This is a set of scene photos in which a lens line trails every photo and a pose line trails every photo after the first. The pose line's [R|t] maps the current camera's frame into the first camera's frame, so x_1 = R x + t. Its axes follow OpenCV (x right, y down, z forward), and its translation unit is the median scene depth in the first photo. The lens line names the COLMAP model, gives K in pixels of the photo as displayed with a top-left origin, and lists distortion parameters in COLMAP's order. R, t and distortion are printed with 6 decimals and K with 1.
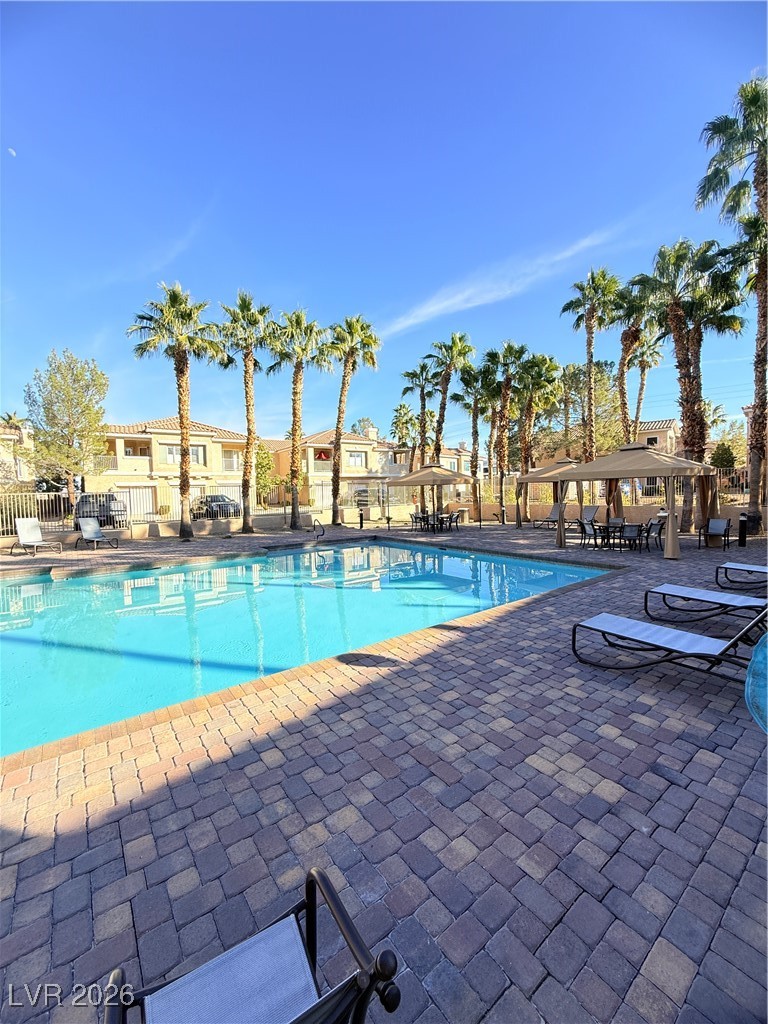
lens RADIAL K [[407.7, 0, 384.4], [0, 407.7, 507.6], [0, 0, 1]] dist [-0.003411, 0.000090]
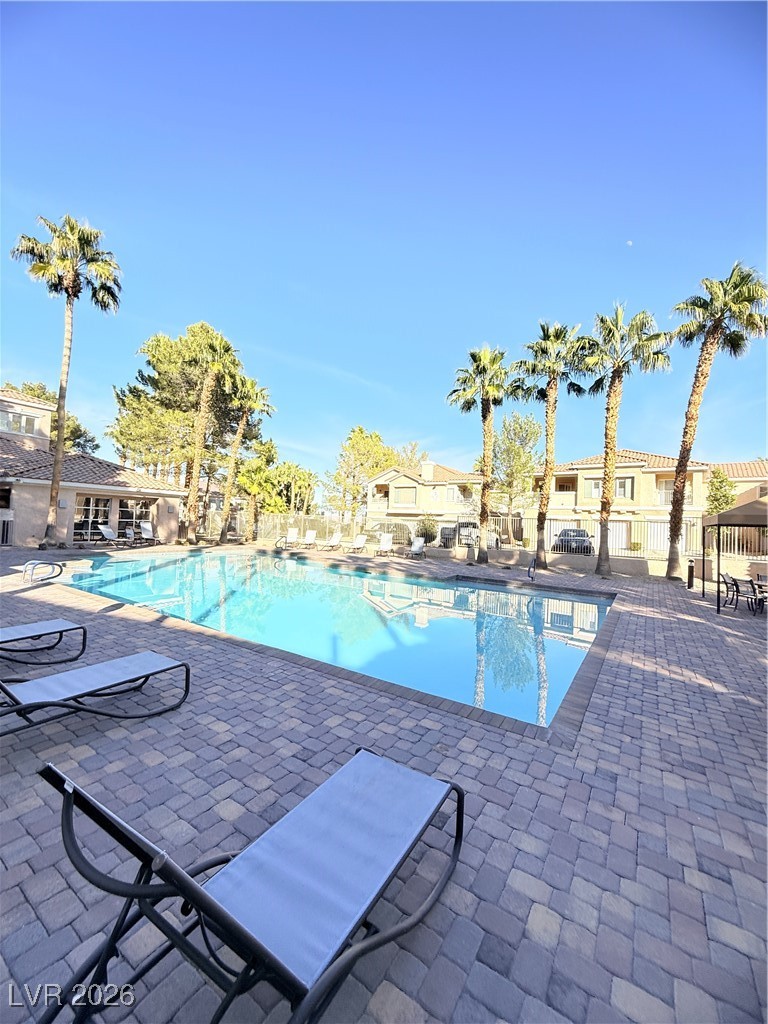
lens RADIAL K [[407.7, 0, 384.3], [0, 407.7, 505.8], [0, 0, 1]] dist [-0.003411, 0.000090]
pose [[0.330985, -0.002827, -0.943632, 0.264261], [-0.084313, 0.995907, -0.032557, -0.012659], [0.939862, 0.090337, 0.329392, 0.200100]]
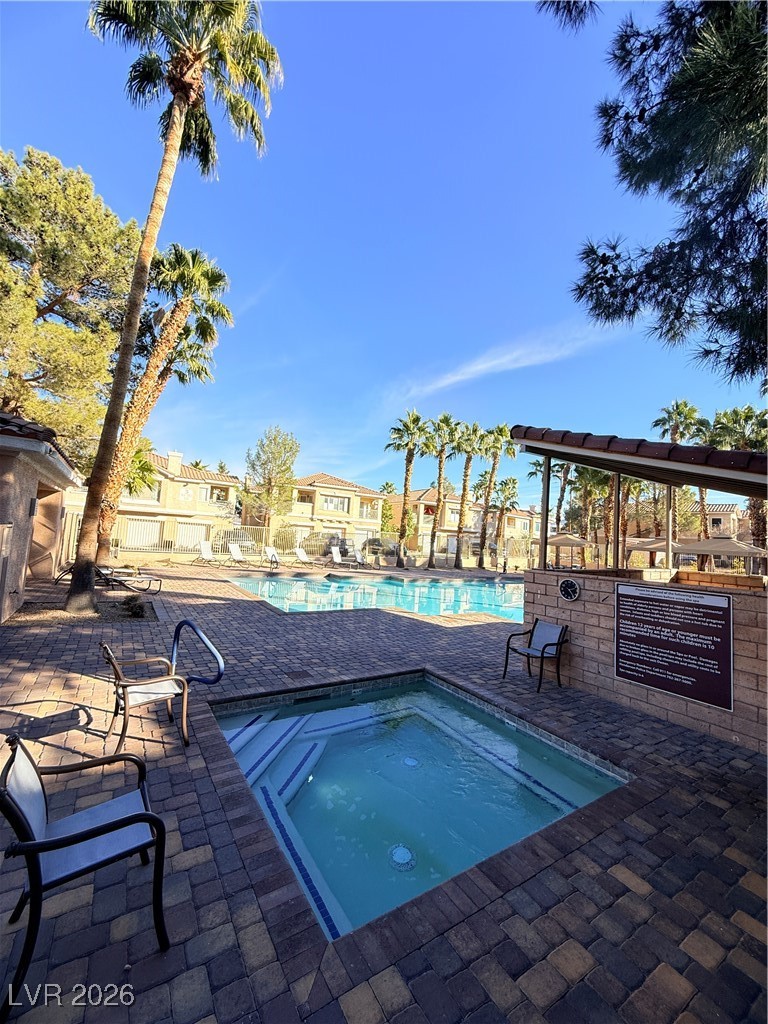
lens RADIAL K [[407.7, 0, 387.1], [0, 407.7, 512.8], [0, 0, 1]] dist [-0.003411, 0.000090]
pose [[0.993135, 0.079710, -0.085613, -0.232148], [-0.088143, 0.991105, -0.099709, 0.015249], [0.076904, 0.106571, 0.991327, -0.294775]]
